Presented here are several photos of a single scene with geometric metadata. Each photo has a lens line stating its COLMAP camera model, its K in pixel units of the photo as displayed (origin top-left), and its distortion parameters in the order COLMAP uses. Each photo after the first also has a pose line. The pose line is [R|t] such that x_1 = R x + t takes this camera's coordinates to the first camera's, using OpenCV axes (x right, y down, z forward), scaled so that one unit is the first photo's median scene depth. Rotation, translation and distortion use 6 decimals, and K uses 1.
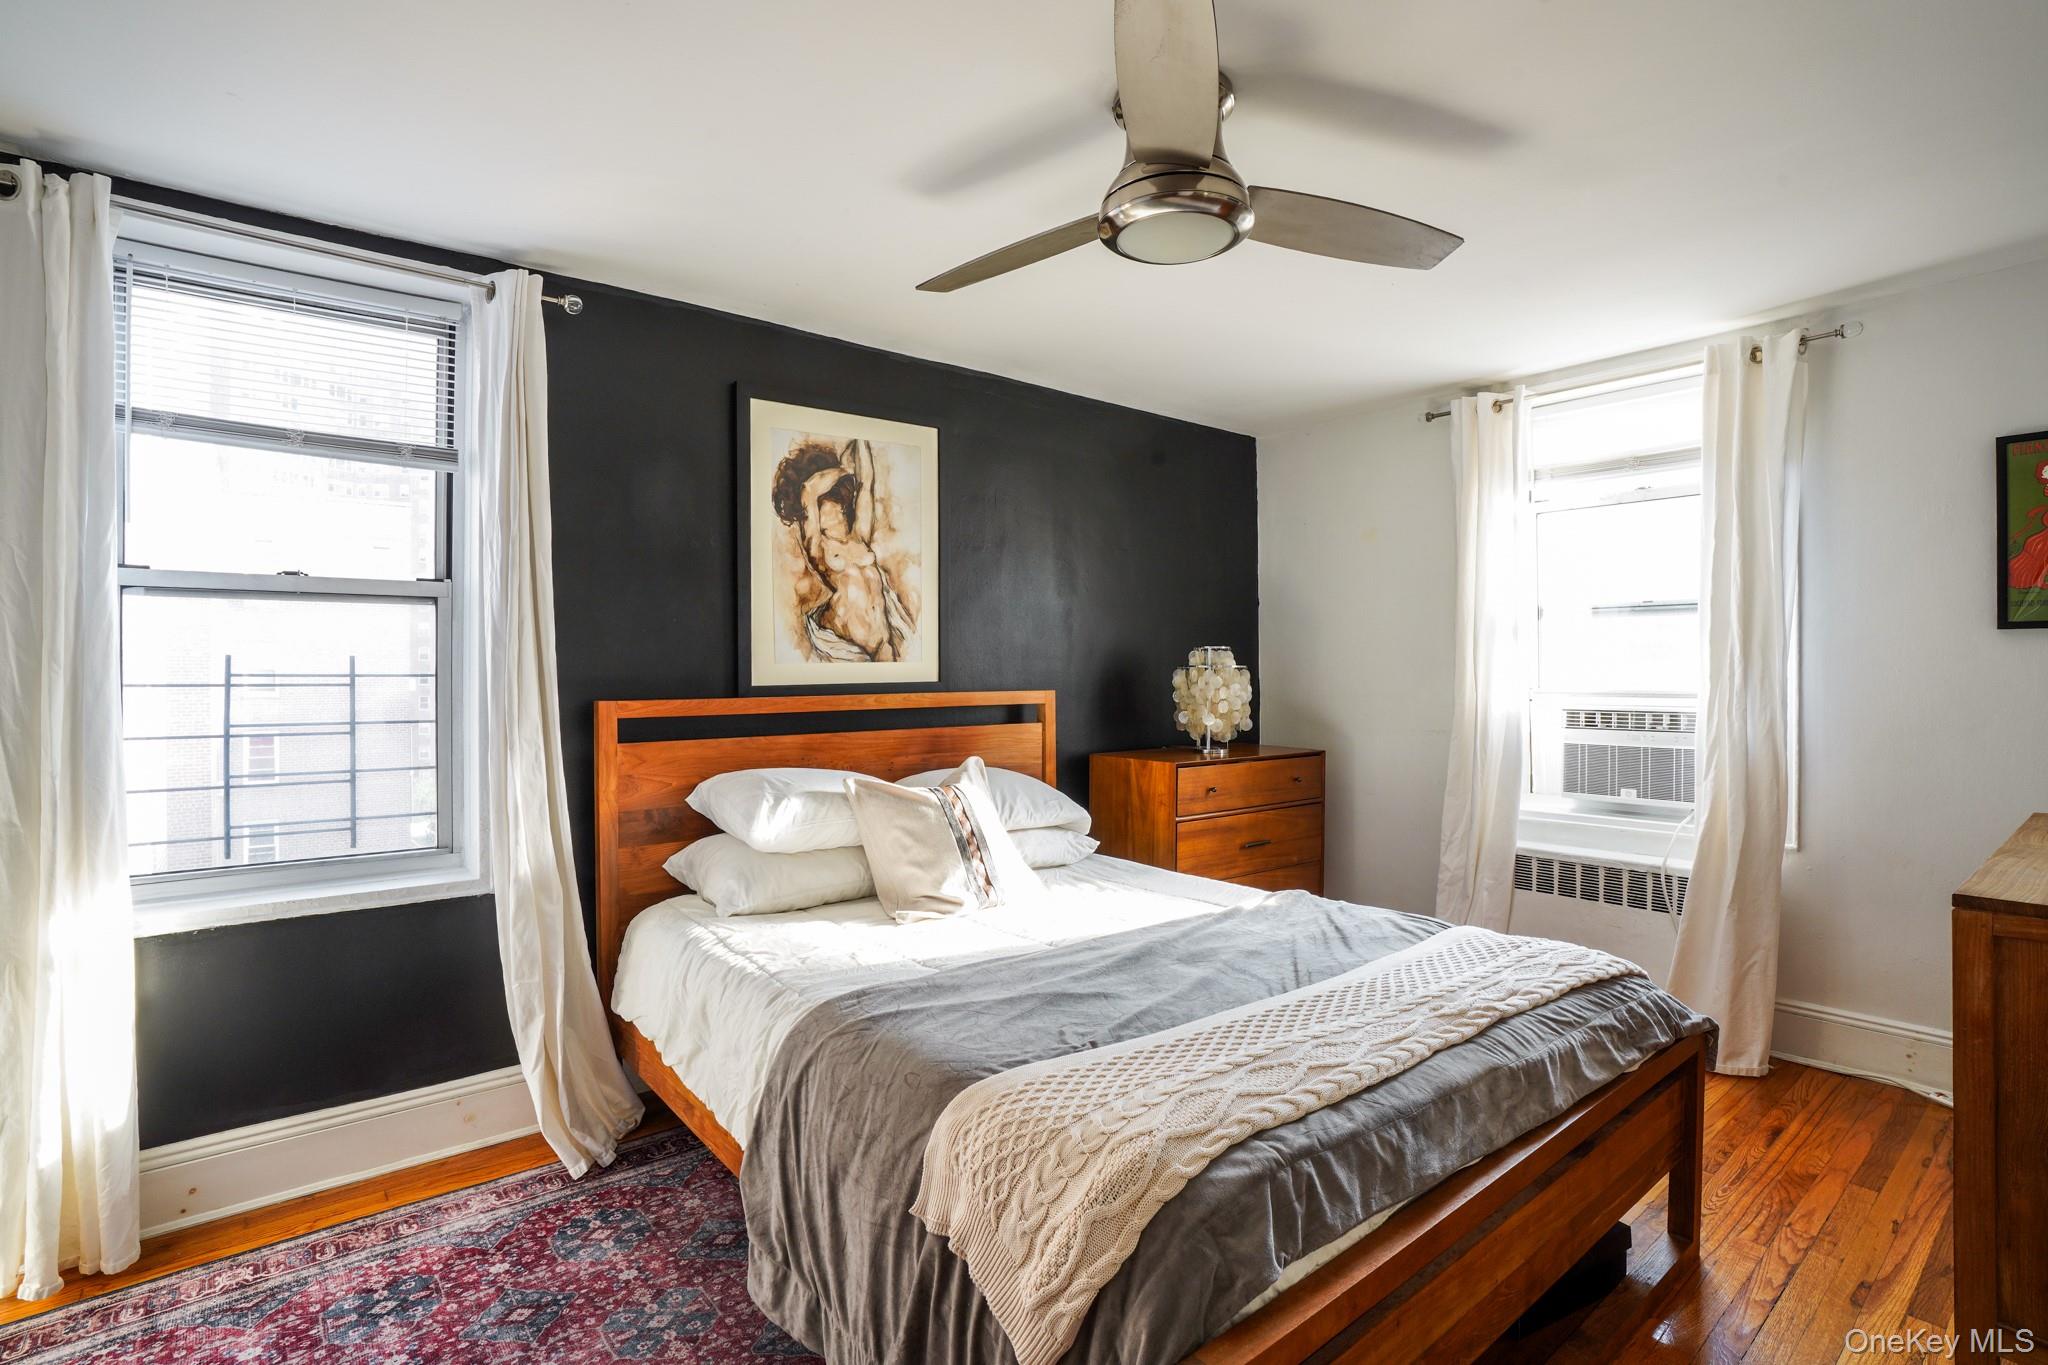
lens RADIAL K [[967.8, 0, 1012.8], [0, 967.8, 670.8], [0, 0, 1]] dist [-0.040207, 0.011847]
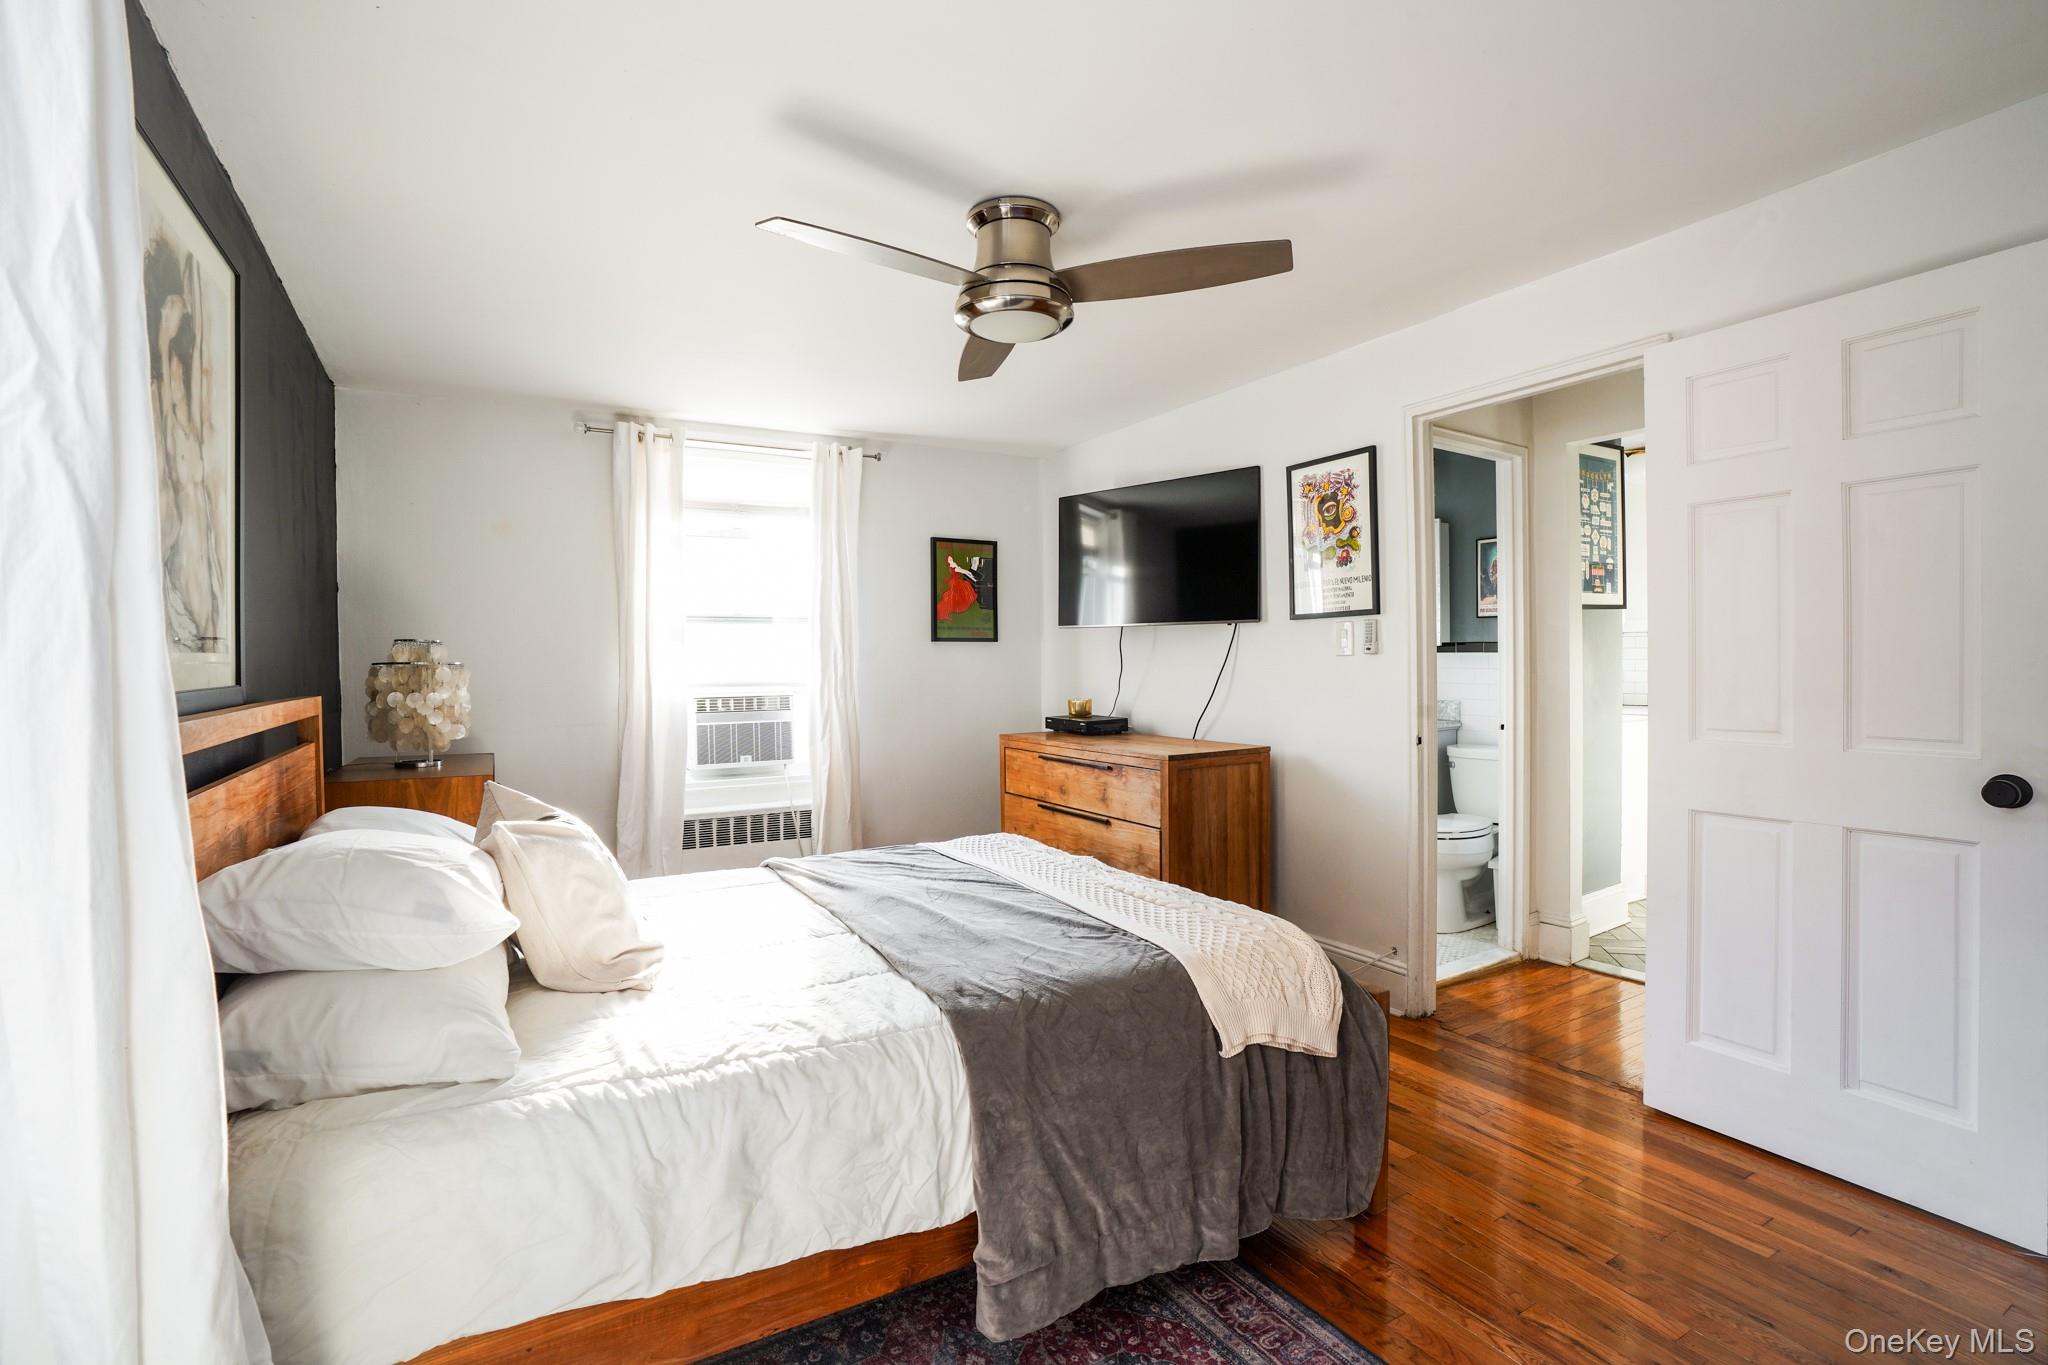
lens RADIAL K [[967.8, 0, 1009.2], [0, 967.8, 676.3], [0, 0, 1]] dist [-0.040207, 0.011847]
pose [[0.181341, -0.023799, 0.983132, -1.202416], [0.005367, 0.999716, 0.023210, -0.031115], [-0.983406, 0.001068, 0.181417, 0.790144]]
